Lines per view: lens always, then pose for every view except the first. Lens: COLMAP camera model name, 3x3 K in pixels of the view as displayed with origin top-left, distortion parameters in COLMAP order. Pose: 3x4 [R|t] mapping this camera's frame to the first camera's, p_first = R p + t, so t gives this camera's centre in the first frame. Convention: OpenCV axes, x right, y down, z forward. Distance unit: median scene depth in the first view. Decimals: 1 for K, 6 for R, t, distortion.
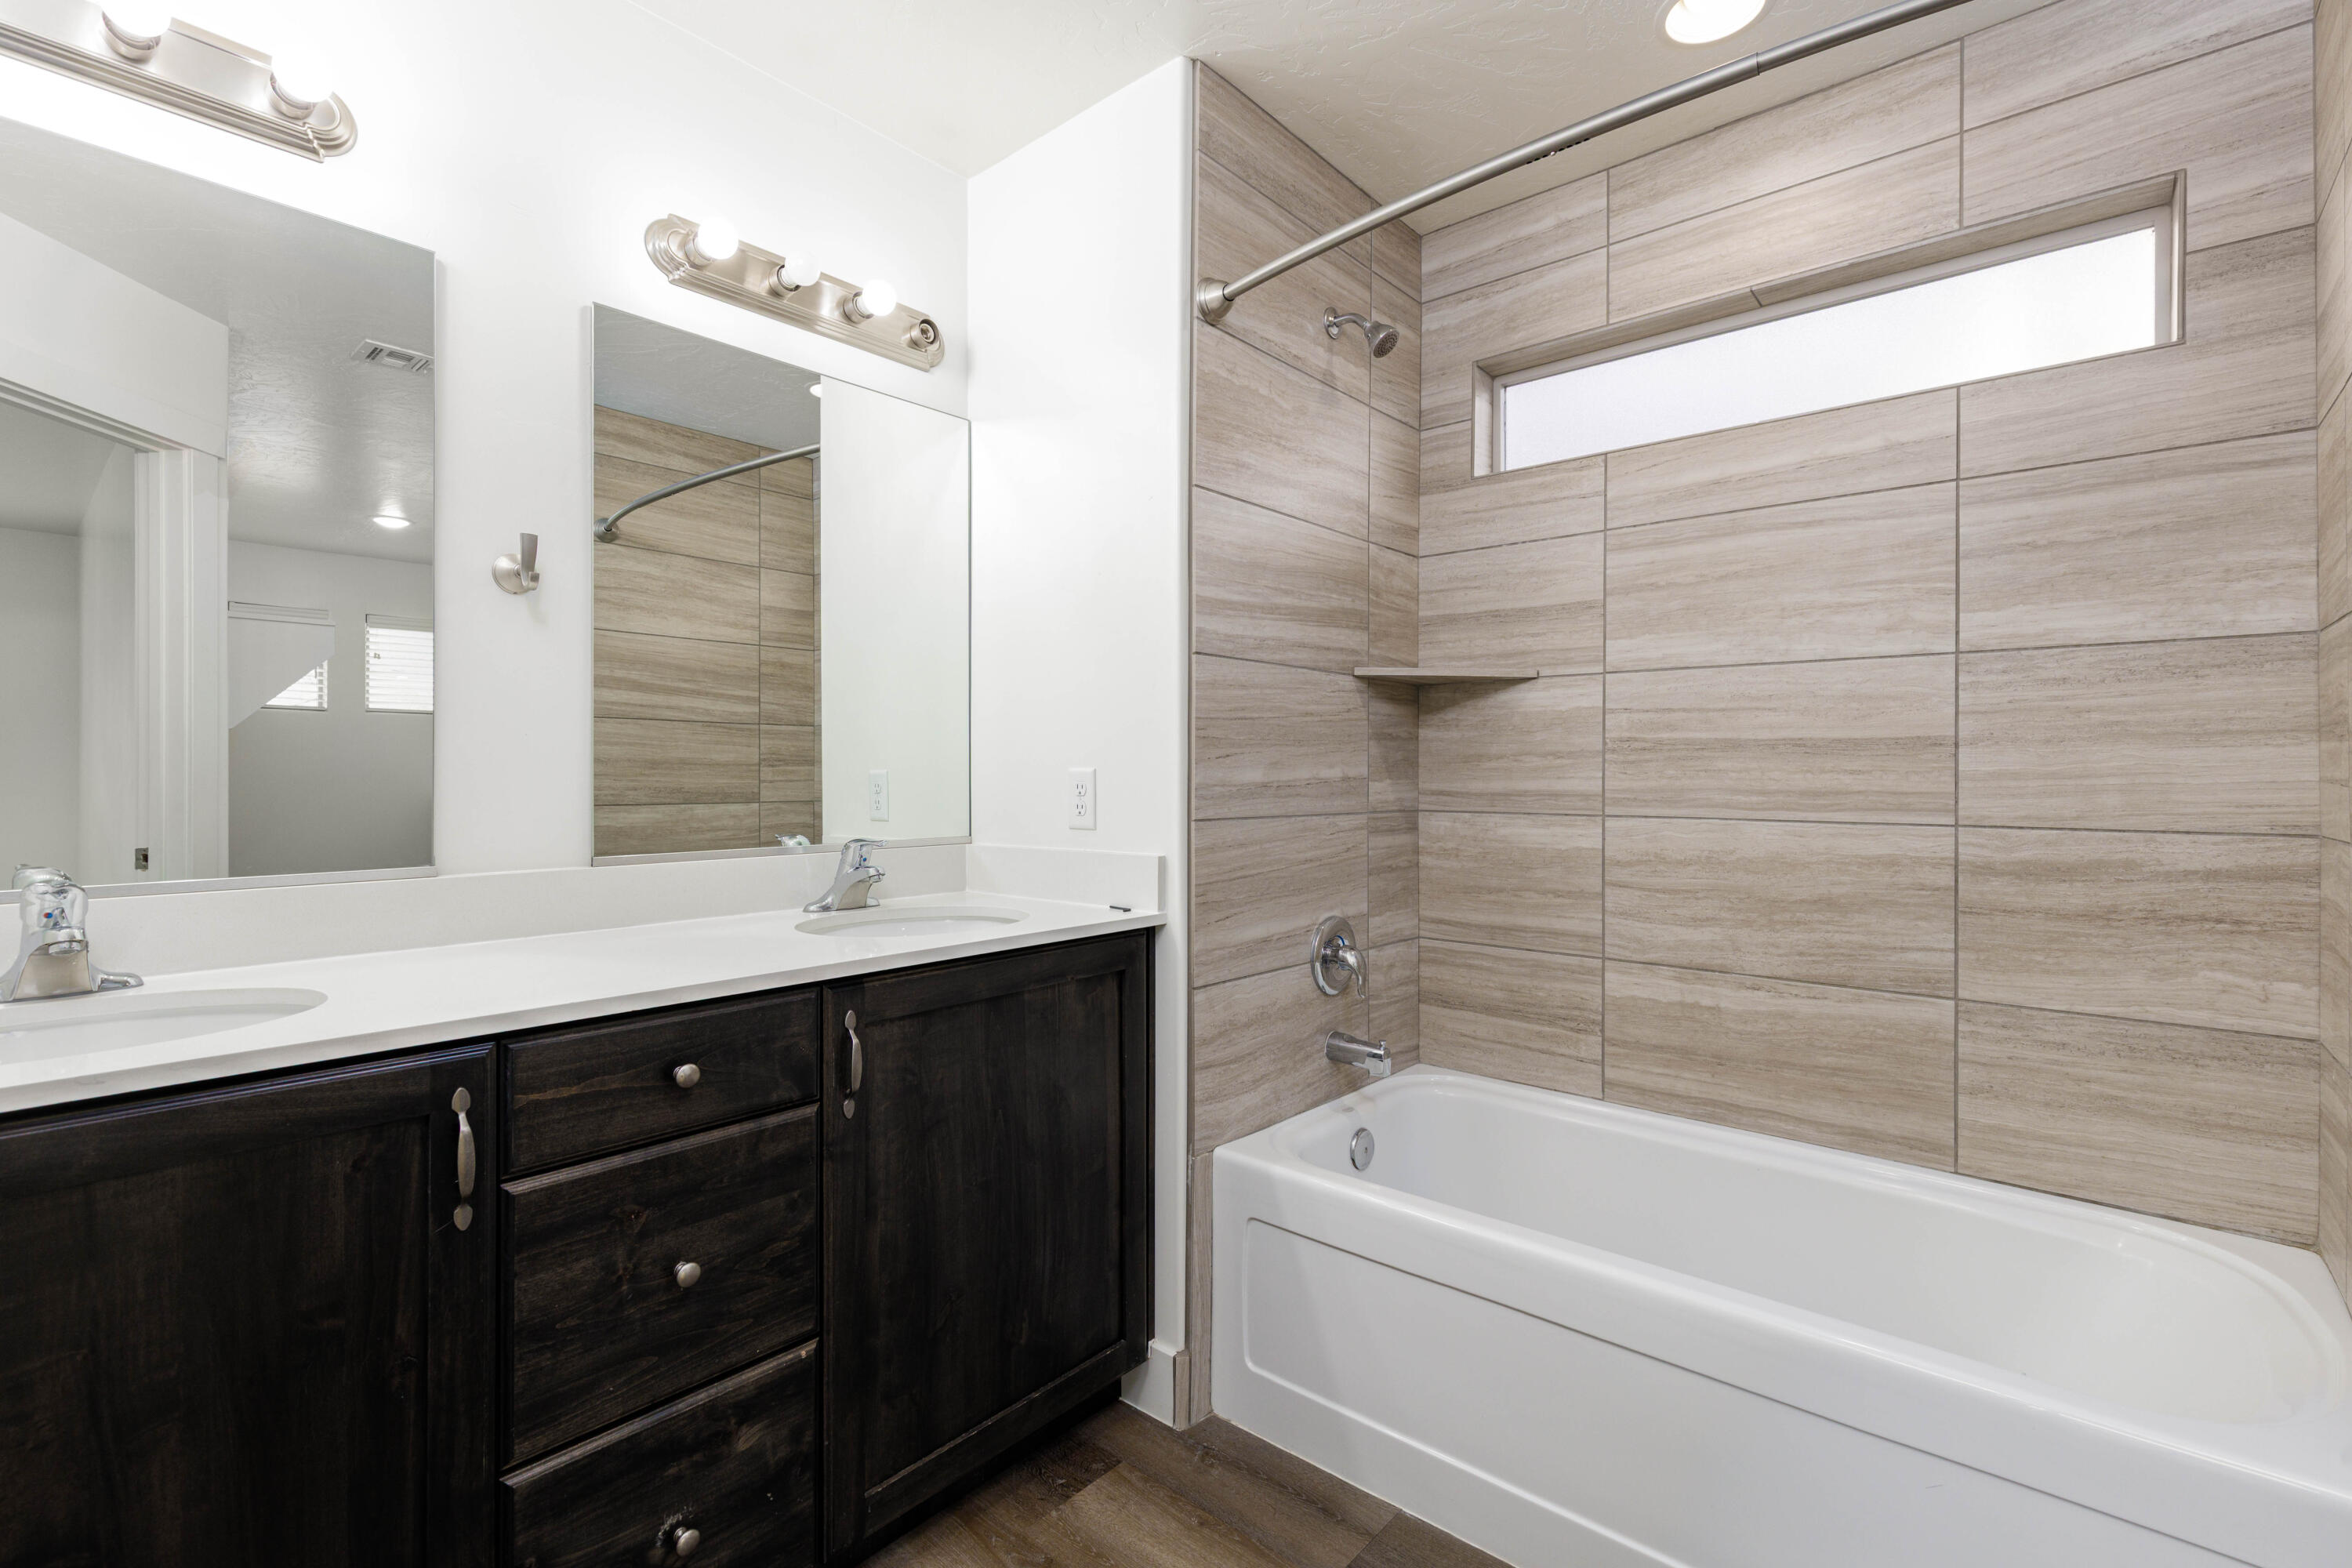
lens RADIAL K [[1054.8, 0, 1179.3], [0, 1054.8, 781.1], [0, 0, 1]] dist [0.001618, 0.000468]
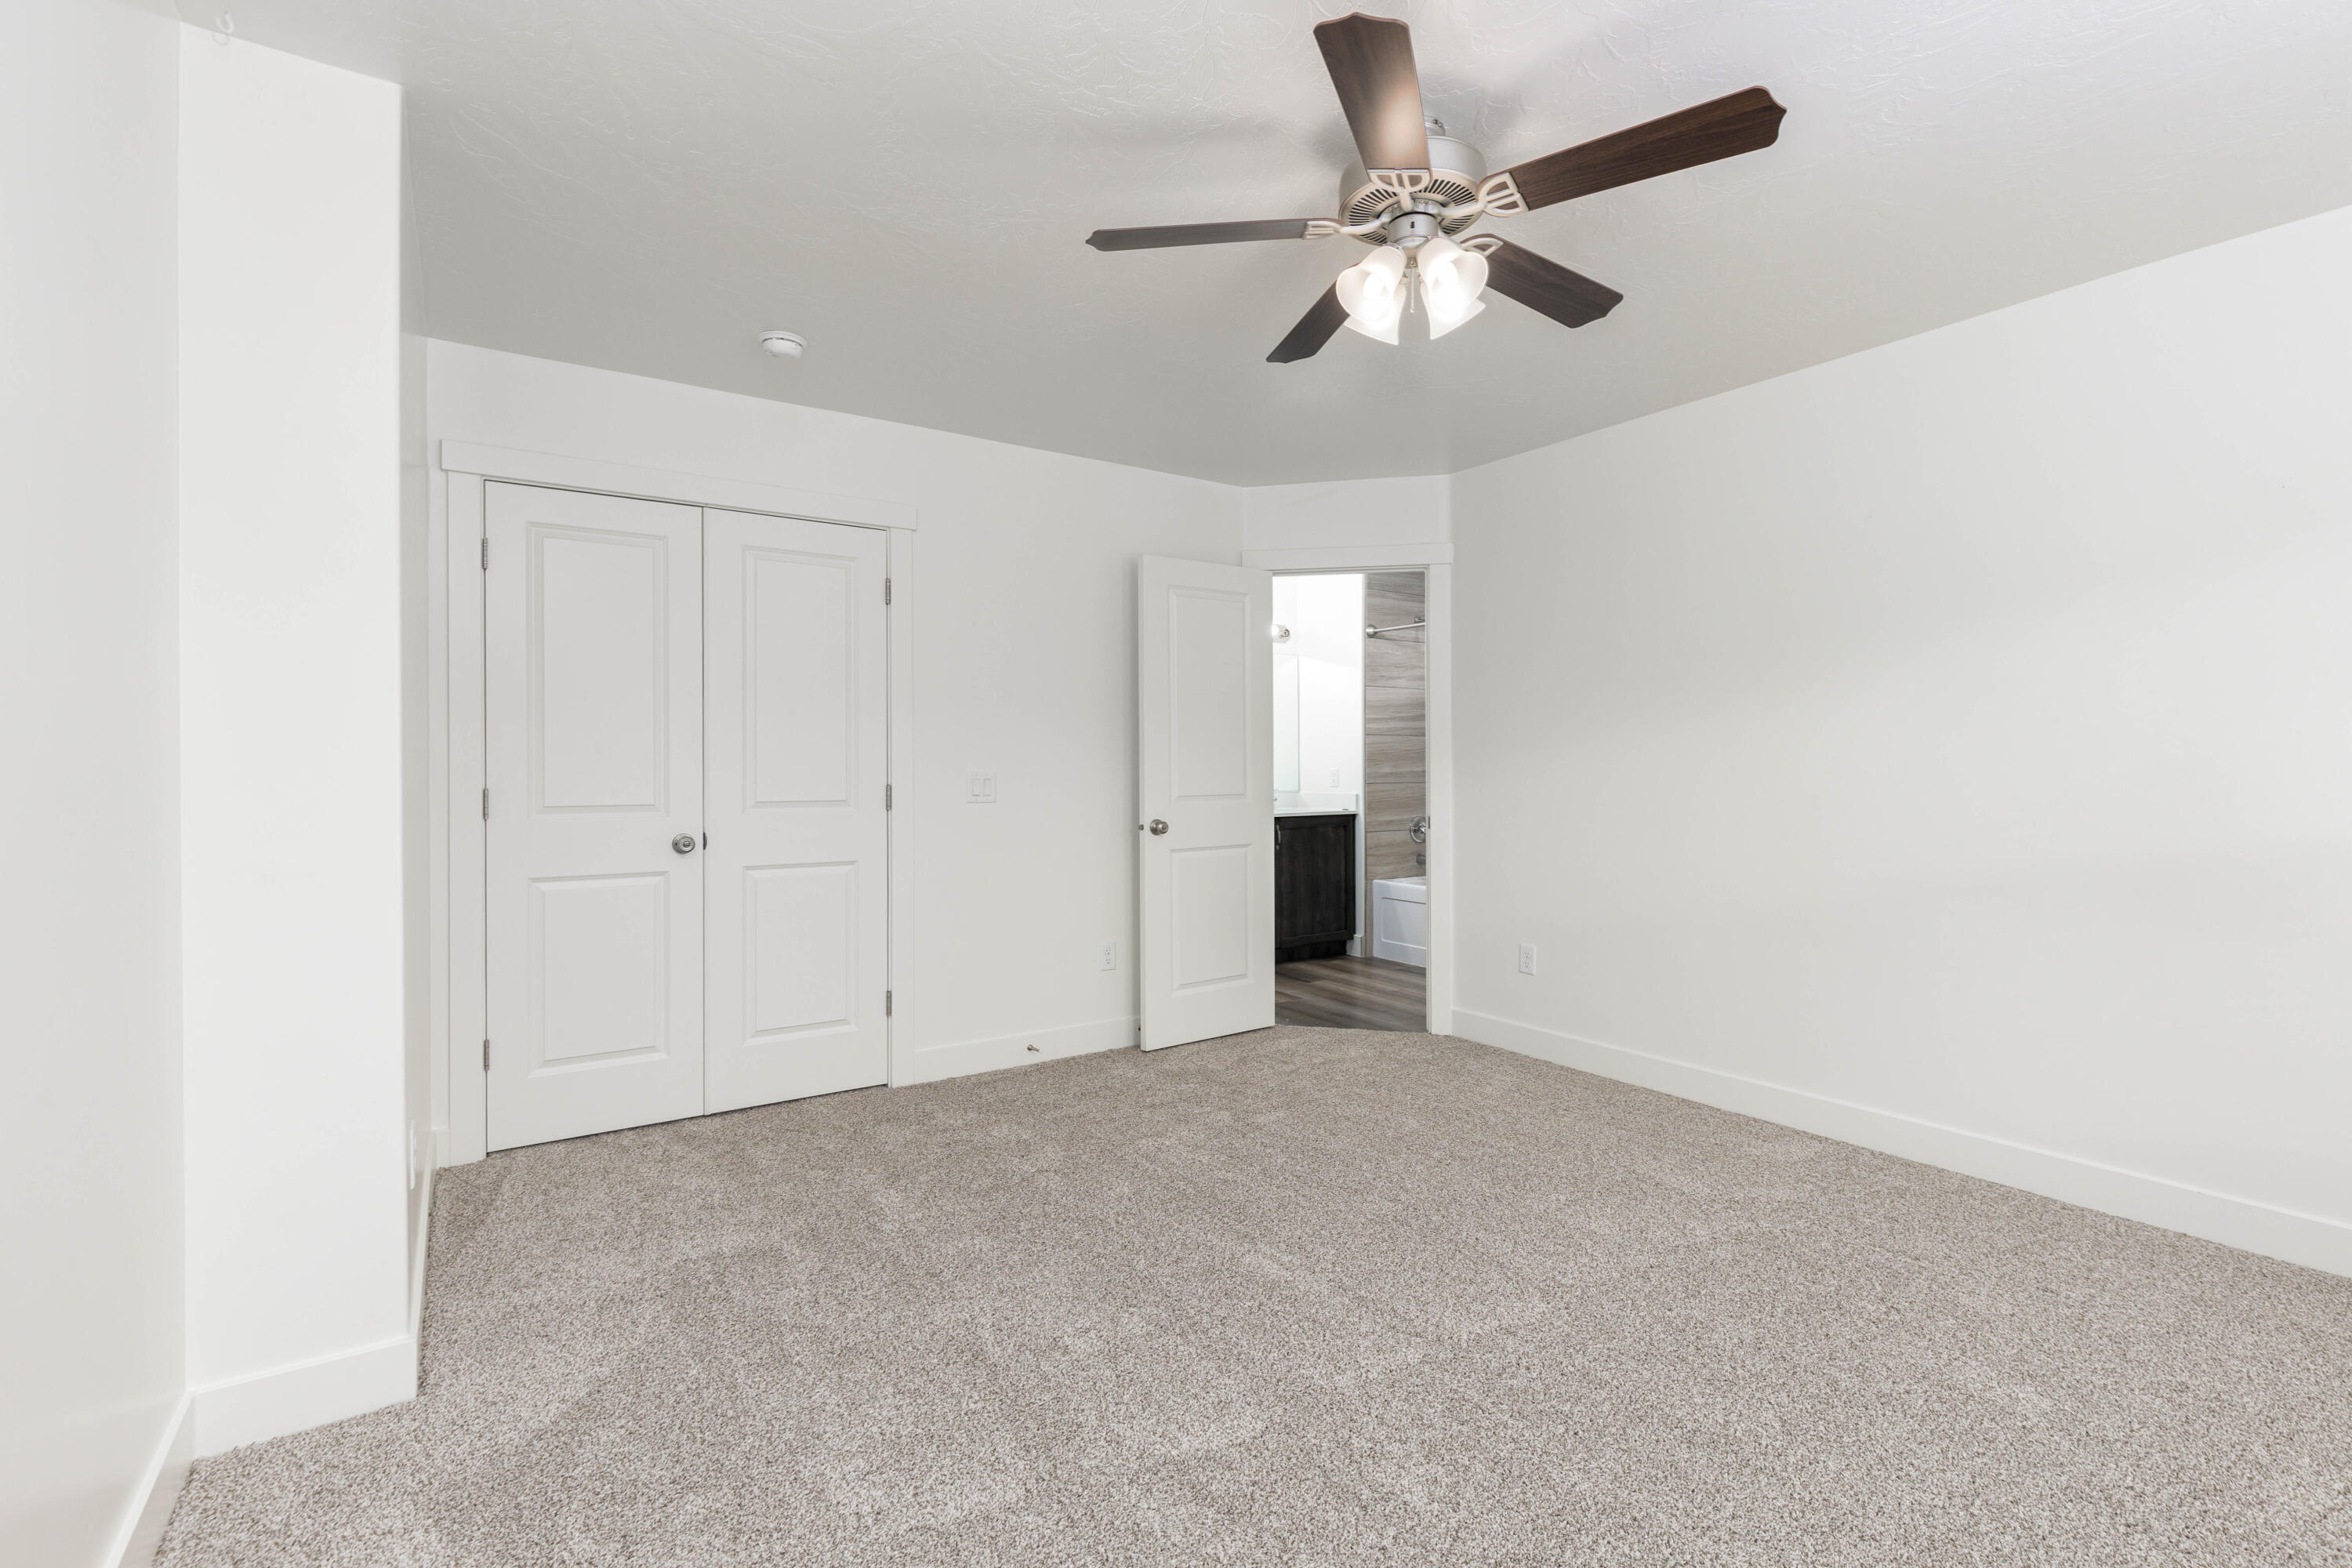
lens RADIAL K [[1054.8, 0, 1183.5], [0, 1054.8, 779.6], [0, 0, 1]] dist [0.001618, 0.000468]
pose [[0.965869, -0.004821, -0.258985, 0.324208], [0.005170, 0.999986, 0.000667, 0.019023], [0.258978, -0.001984, 0.965881, -2.450788]]
